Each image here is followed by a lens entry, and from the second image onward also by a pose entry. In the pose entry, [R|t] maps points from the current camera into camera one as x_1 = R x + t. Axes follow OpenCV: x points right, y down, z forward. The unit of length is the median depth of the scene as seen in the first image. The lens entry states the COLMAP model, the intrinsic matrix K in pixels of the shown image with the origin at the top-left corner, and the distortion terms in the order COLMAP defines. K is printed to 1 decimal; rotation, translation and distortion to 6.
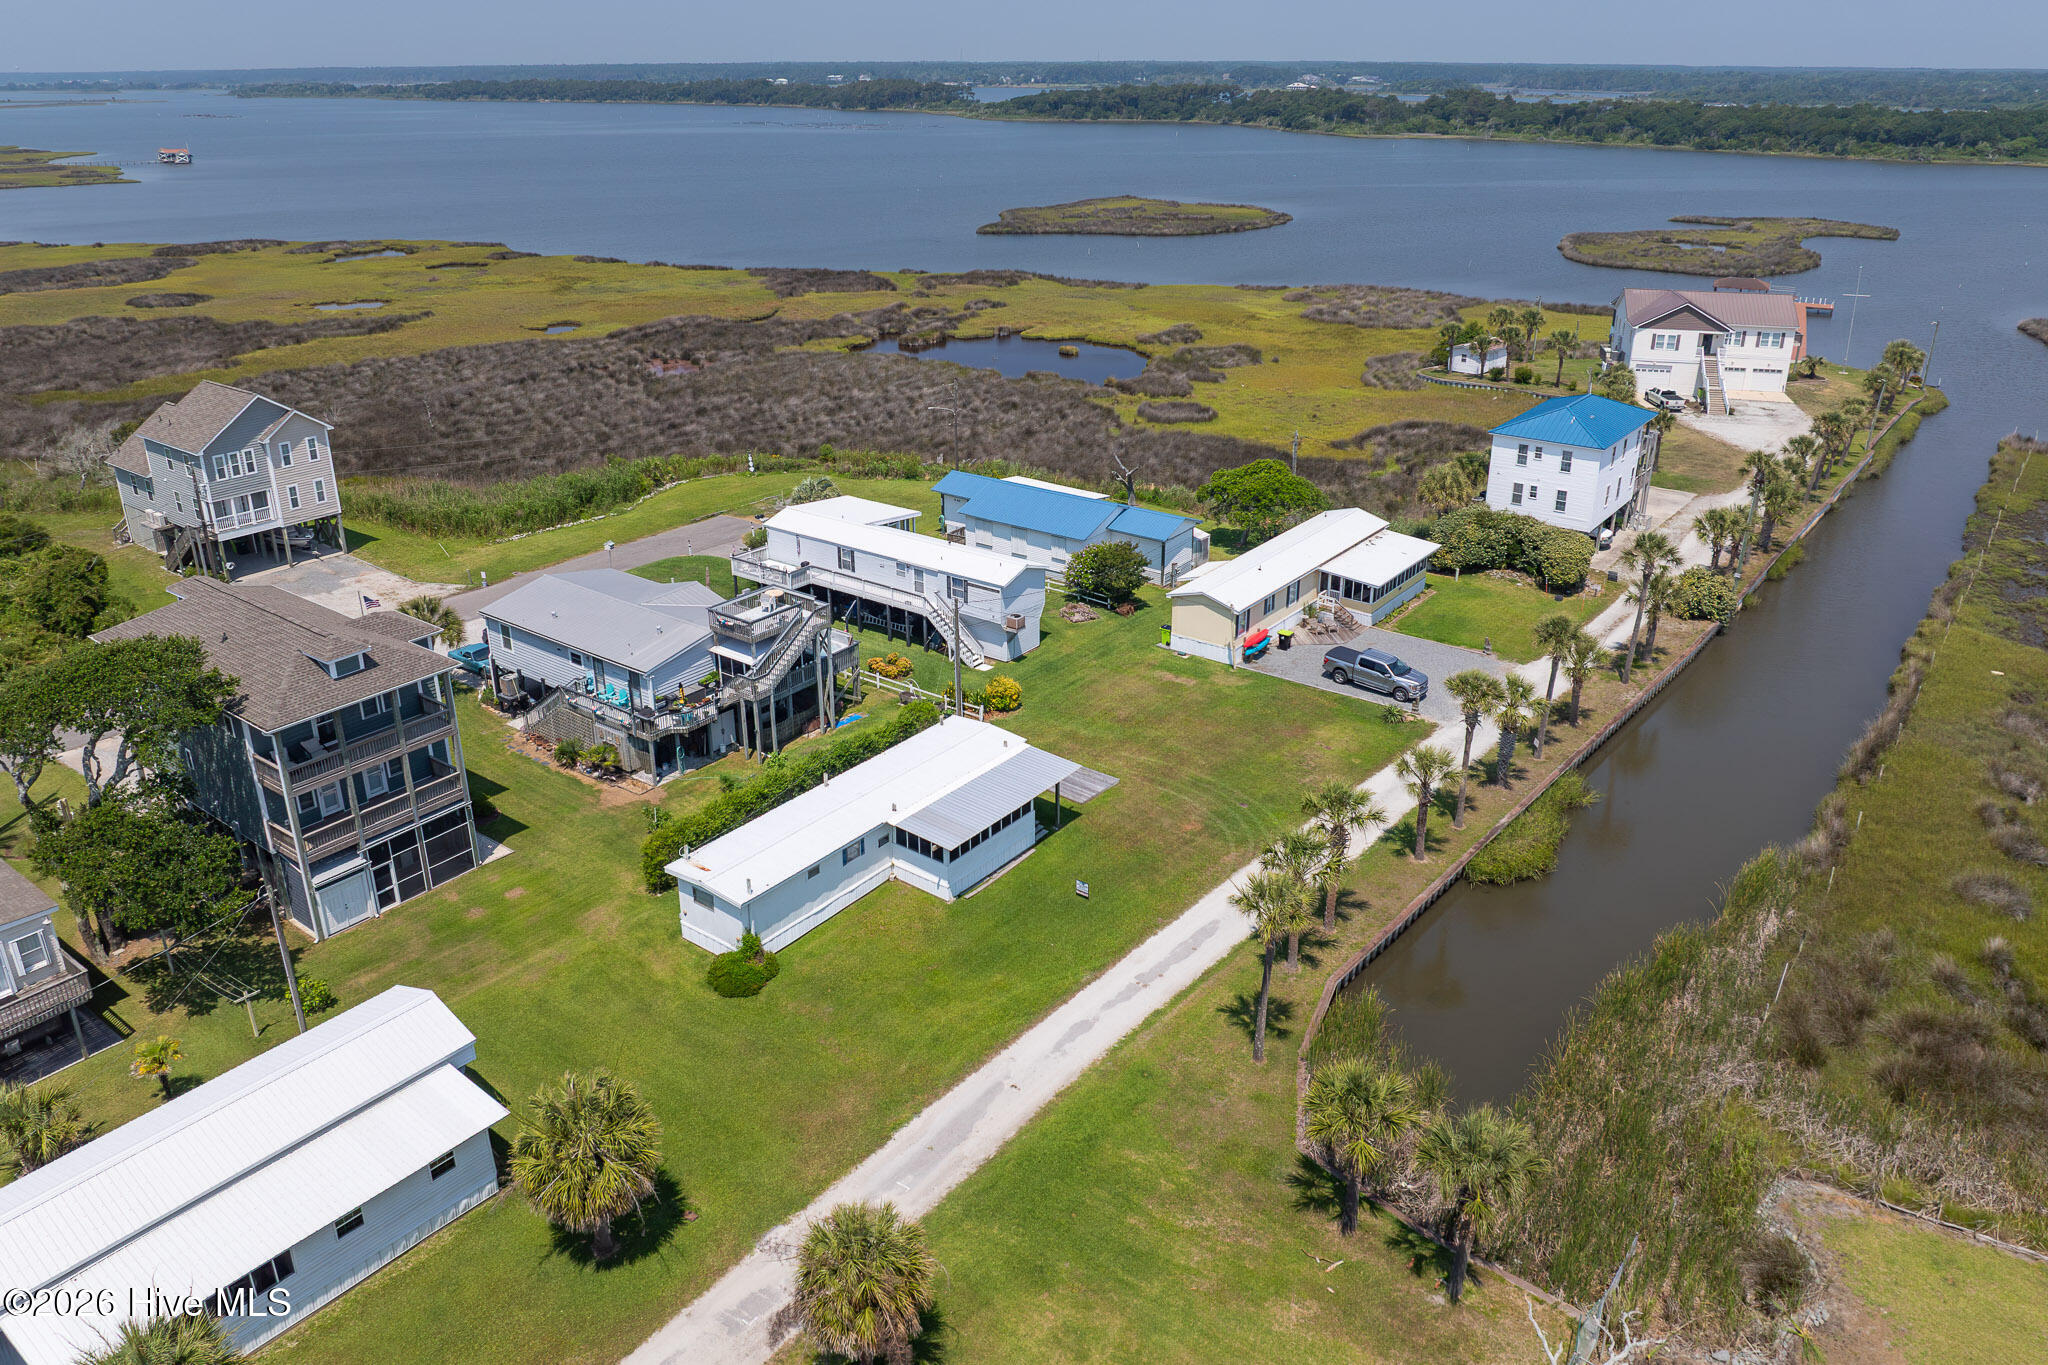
lens RADIAL K [[1447.8, 0, 1020.1], [0, 1447.8, 641.9], [0, 0, 1]] dist [-0.044185, 0.011759]
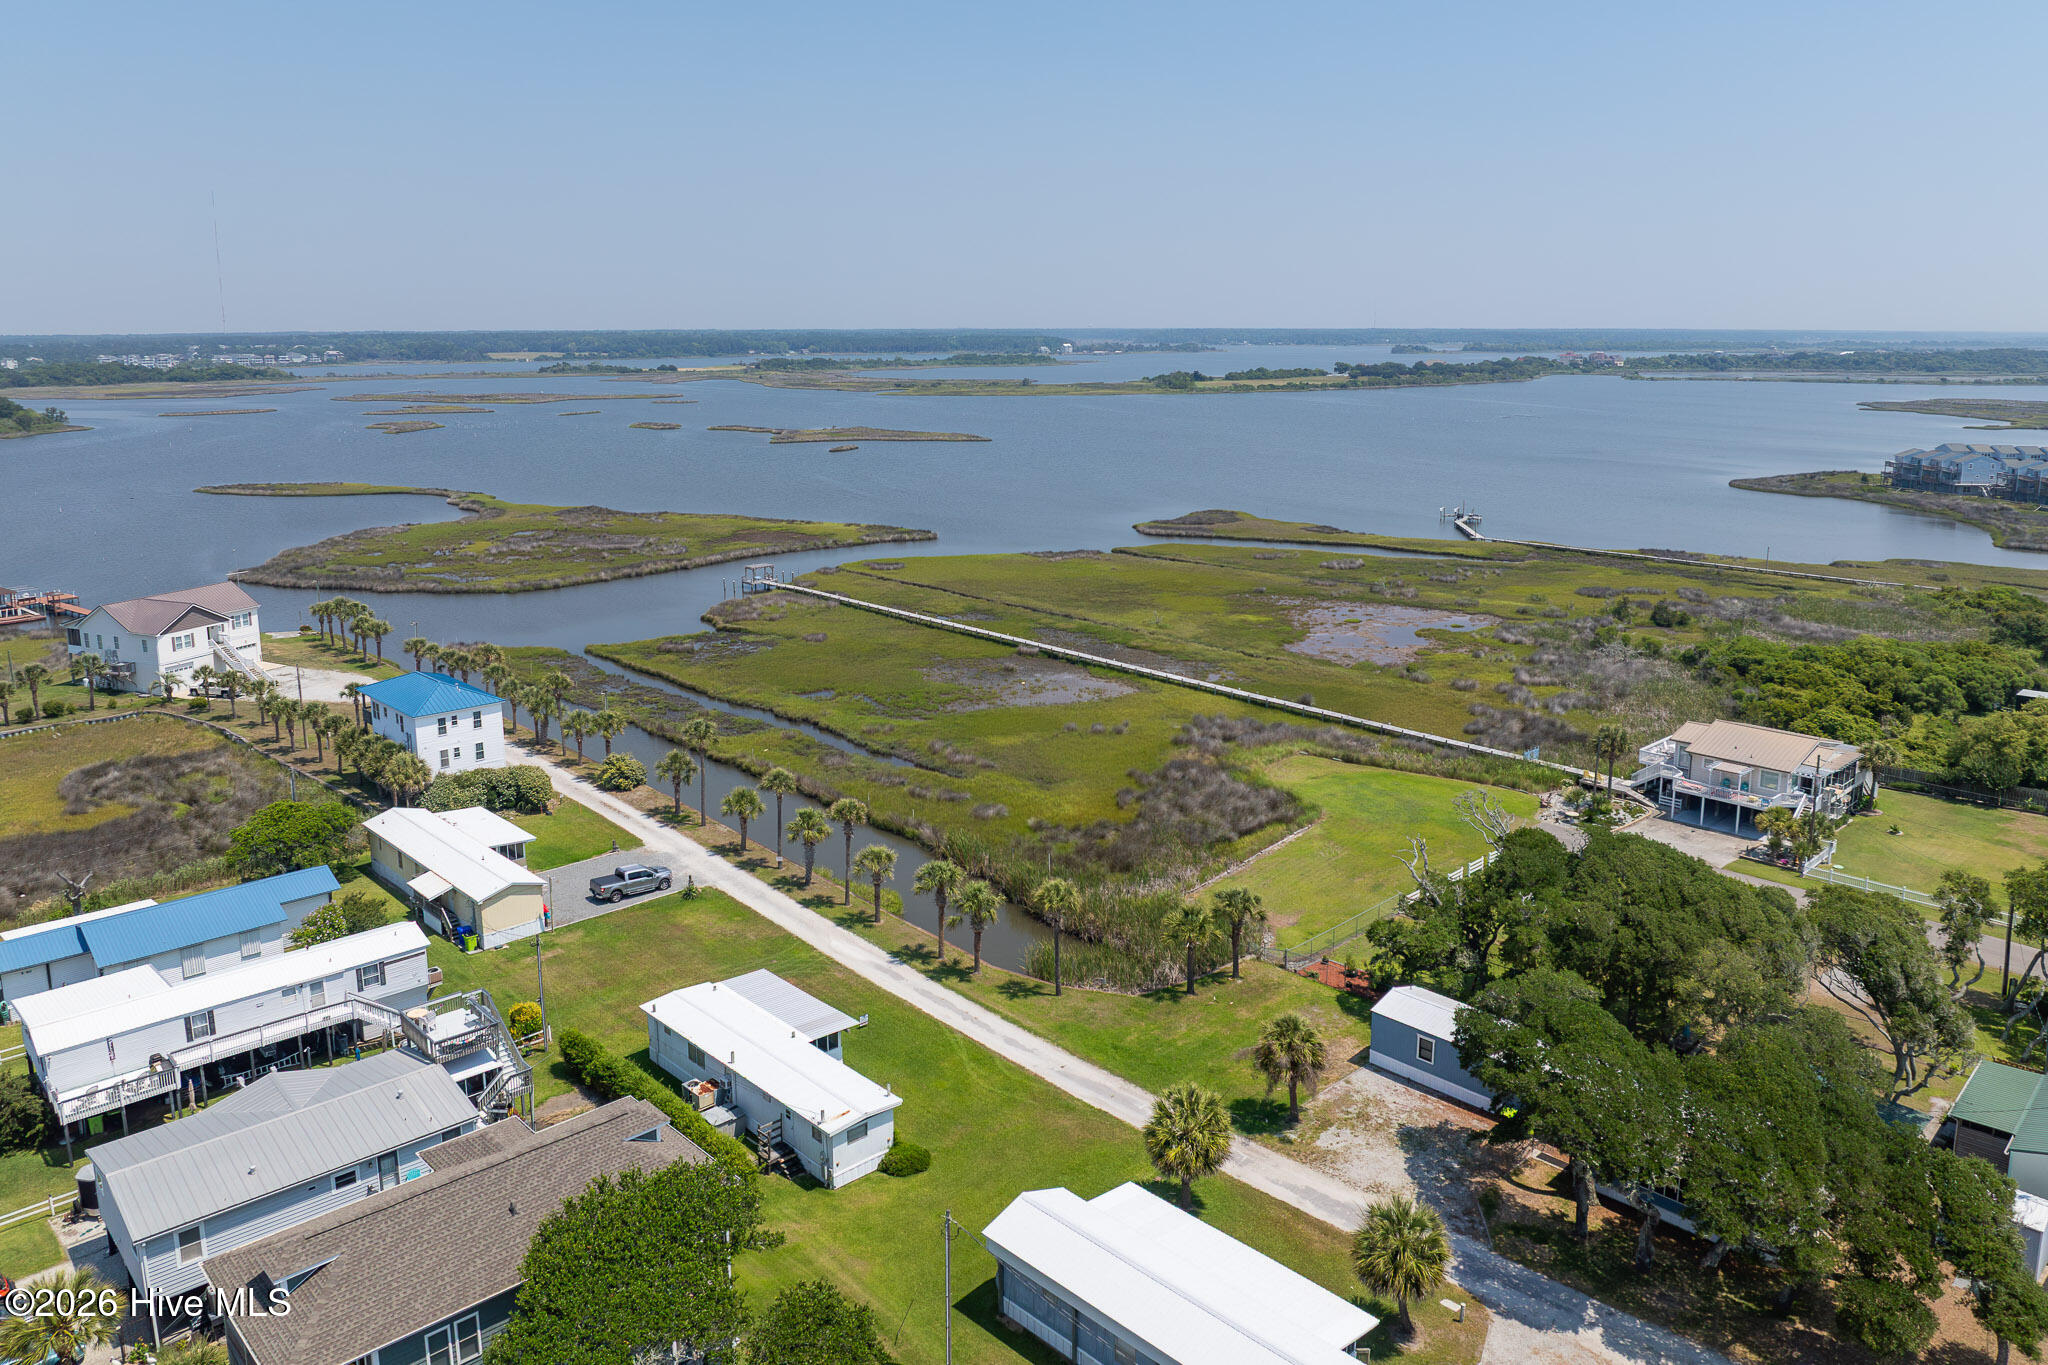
lens RADIAL K [[1447.8, 0, 1030.1], [0, 1447.8, 608.0], [0, 0, 1]] dist [-0.044185, 0.011759]
pose [[0.157604, -0.186678, 0.969697, -0.848756], [0.370183, 0.921531, 0.117240, -0.210519], [-0.915492, 0.340487, 0.214342, 0.295730]]
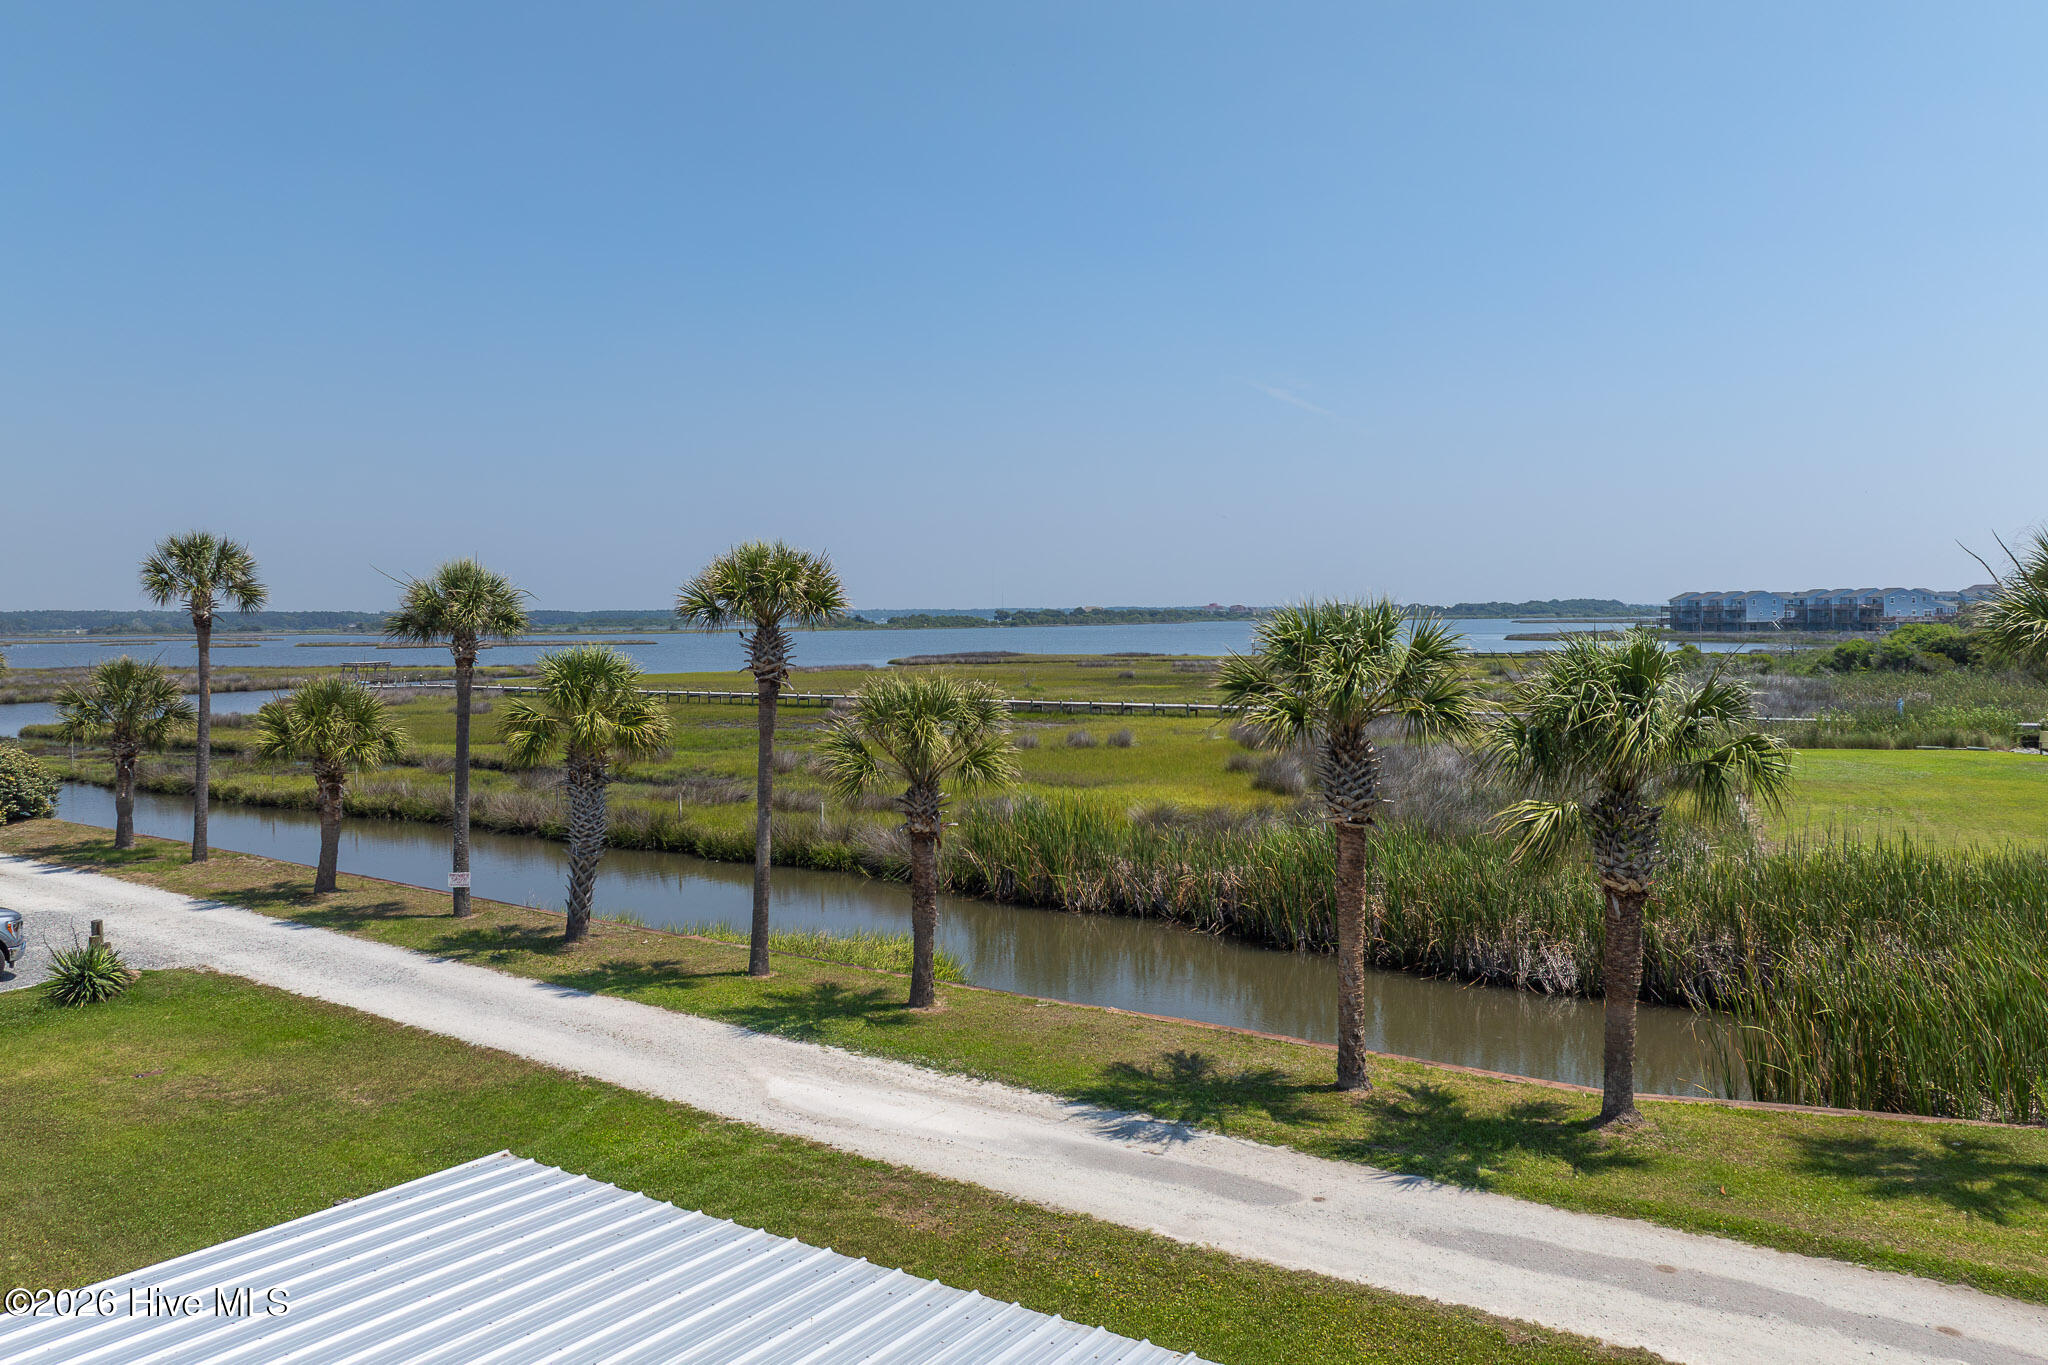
lens RADIAL K [[1447.8, 0, 1028.8], [0, 1447.8, 586.3], [0, 0, 1]] dist [-0.044185, 0.011759]
pose [[-0.094810, 0.023491, 0.995218, -0.074337], [0.383590, 0.923386, 0.014747, 0.040663], [-0.918624, 0.383154, -0.096558, 0.717513]]
